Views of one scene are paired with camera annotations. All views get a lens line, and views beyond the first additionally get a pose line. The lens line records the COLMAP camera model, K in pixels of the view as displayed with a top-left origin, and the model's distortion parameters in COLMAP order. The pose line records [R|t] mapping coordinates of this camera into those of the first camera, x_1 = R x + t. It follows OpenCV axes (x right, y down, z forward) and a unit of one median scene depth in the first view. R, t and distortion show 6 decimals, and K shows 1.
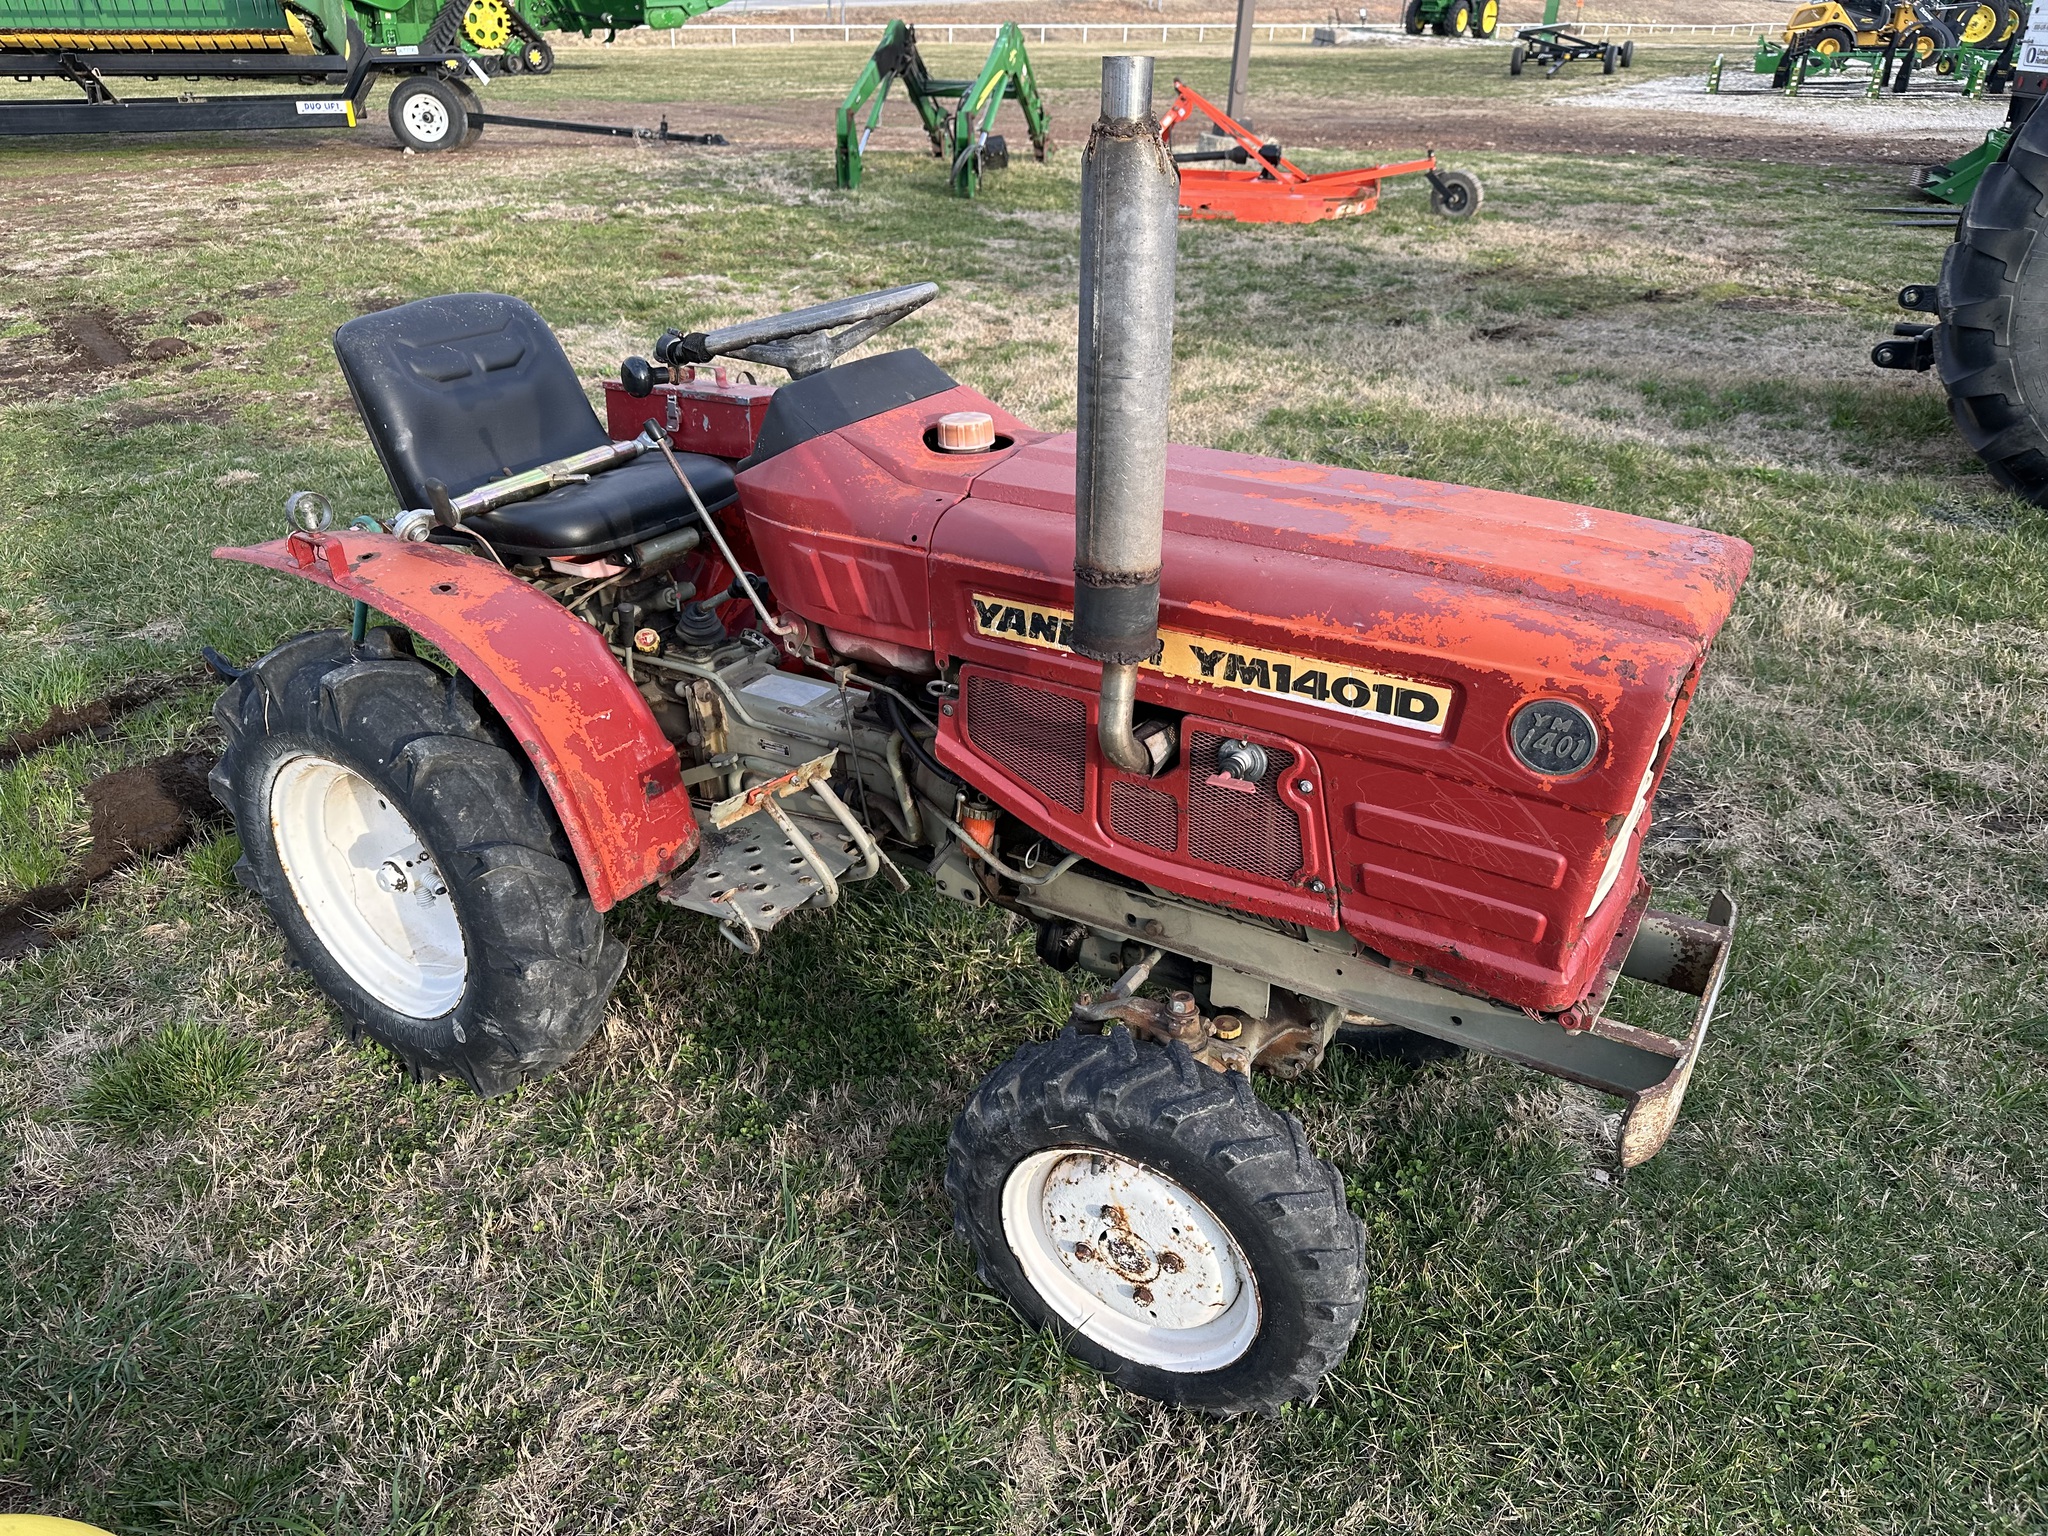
lens RADIAL K [[1390.3, 0, 1025.6], [0, 1390.3, 751.8], [0, 0, 1]] dist [0.004223, -0.000882]
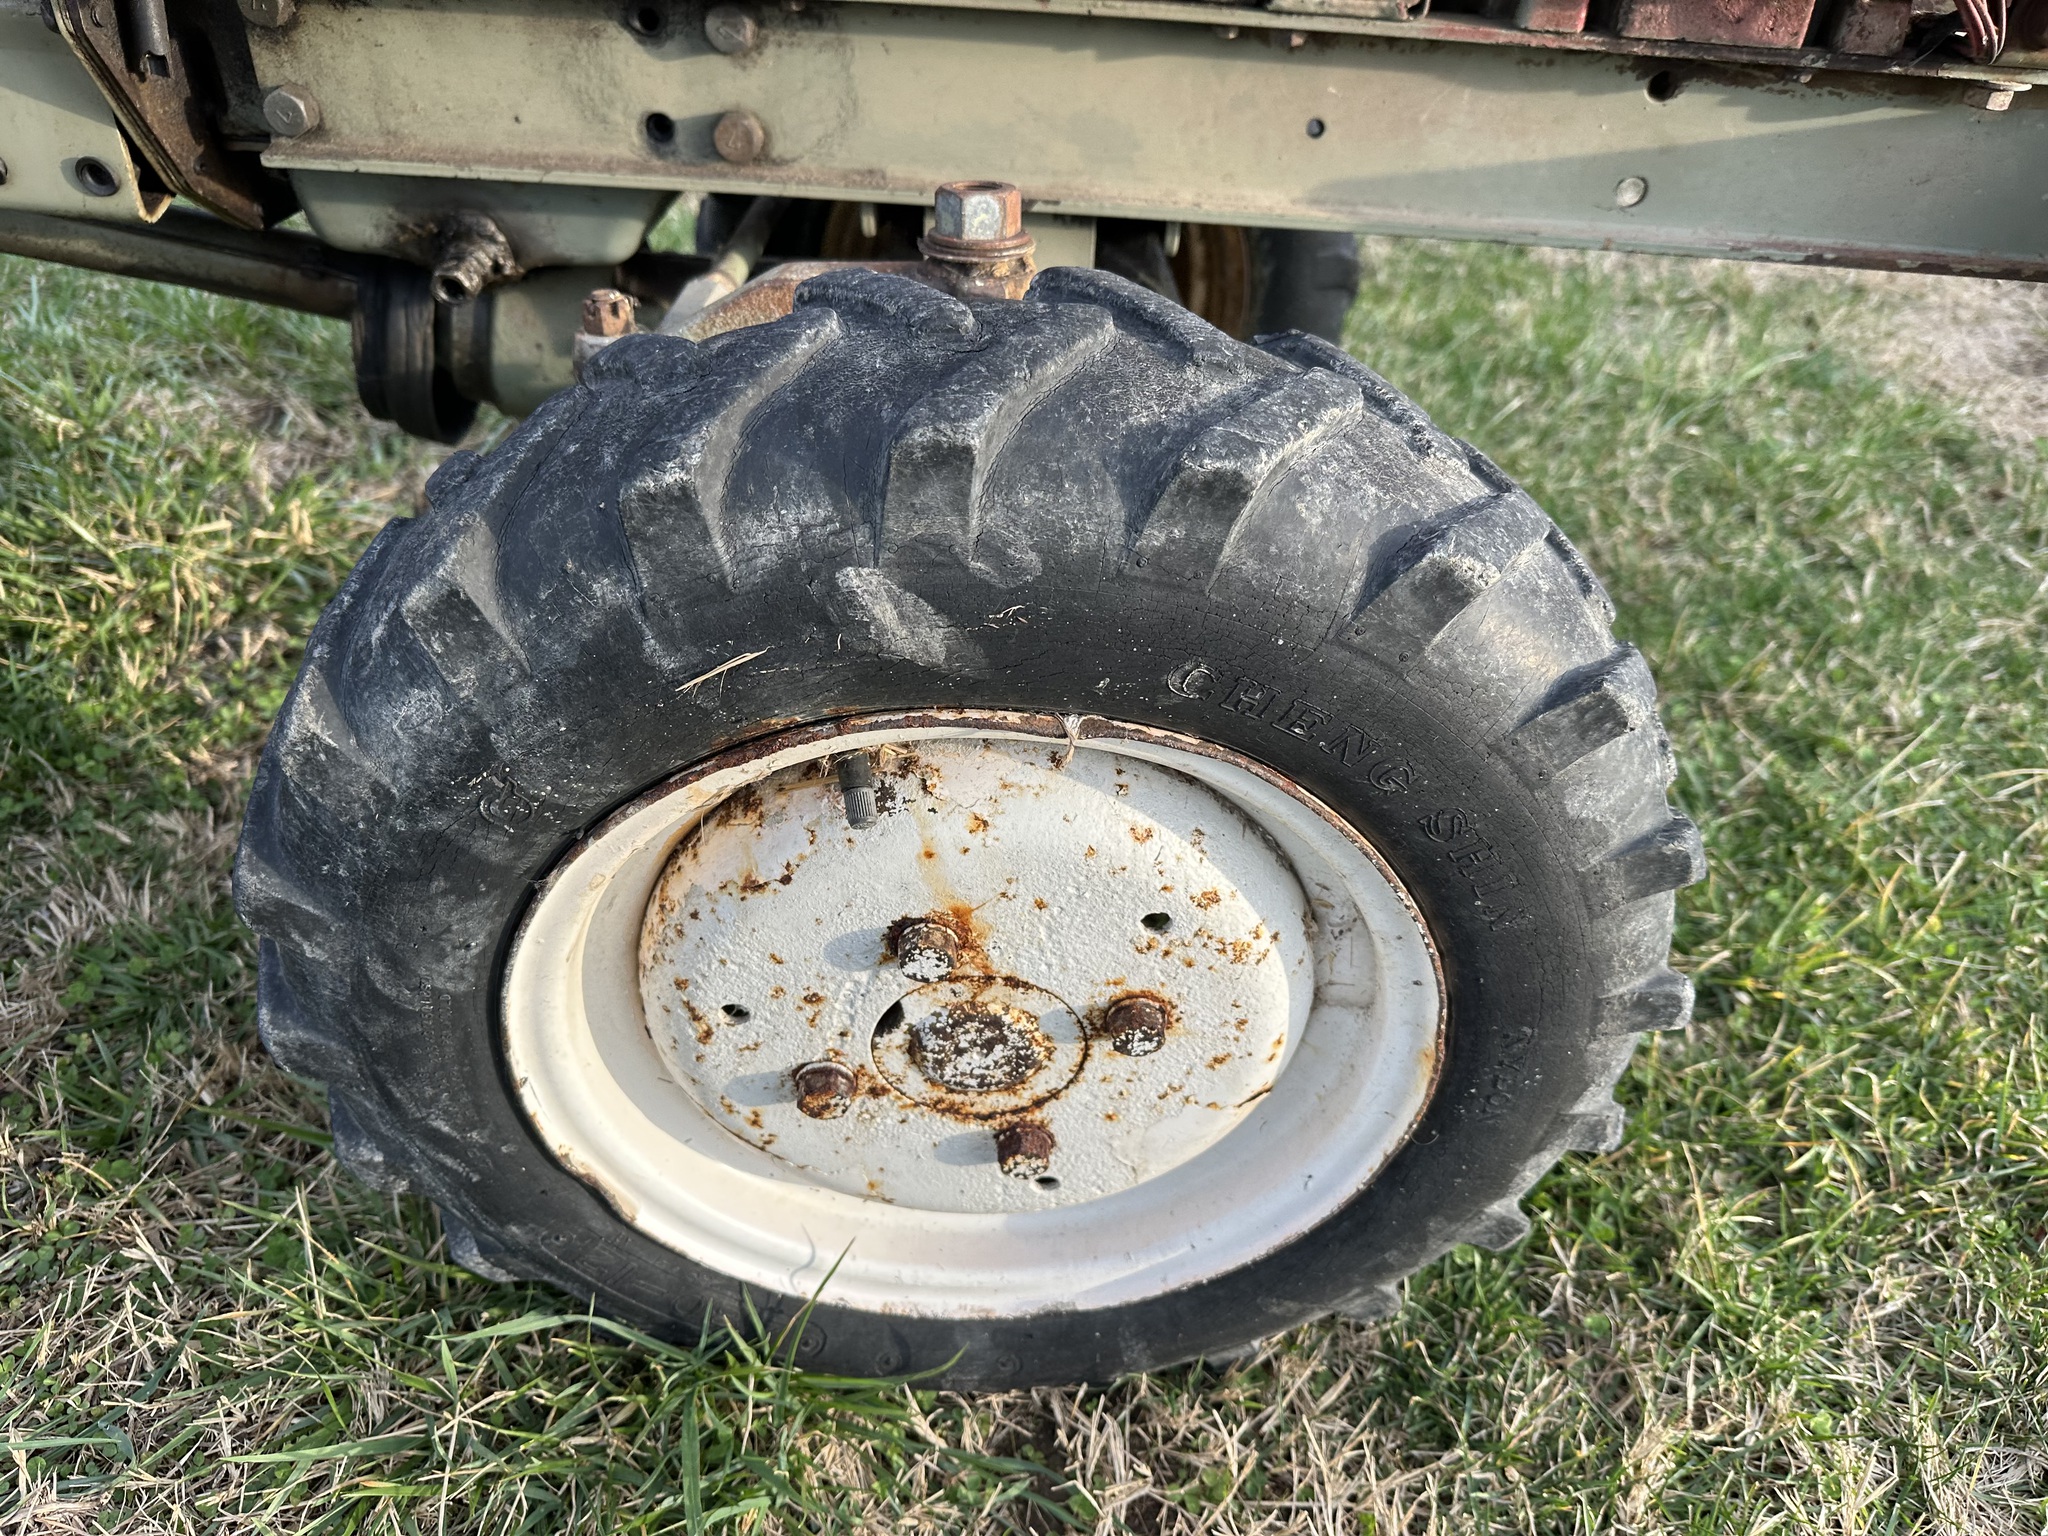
lens RADIAL K [[1448.5, 0, 1026.8], [0, 1448.5, 751.9], [0, 0, 1]] dist [0.022731, -0.009575]
pose [[0.862725, -0.244769, 0.442487, -0.044229], [0.156608, 0.961351, 0.226444, 0.221053], [-0.480812, -0.126062, 0.867714, 0.706814]]
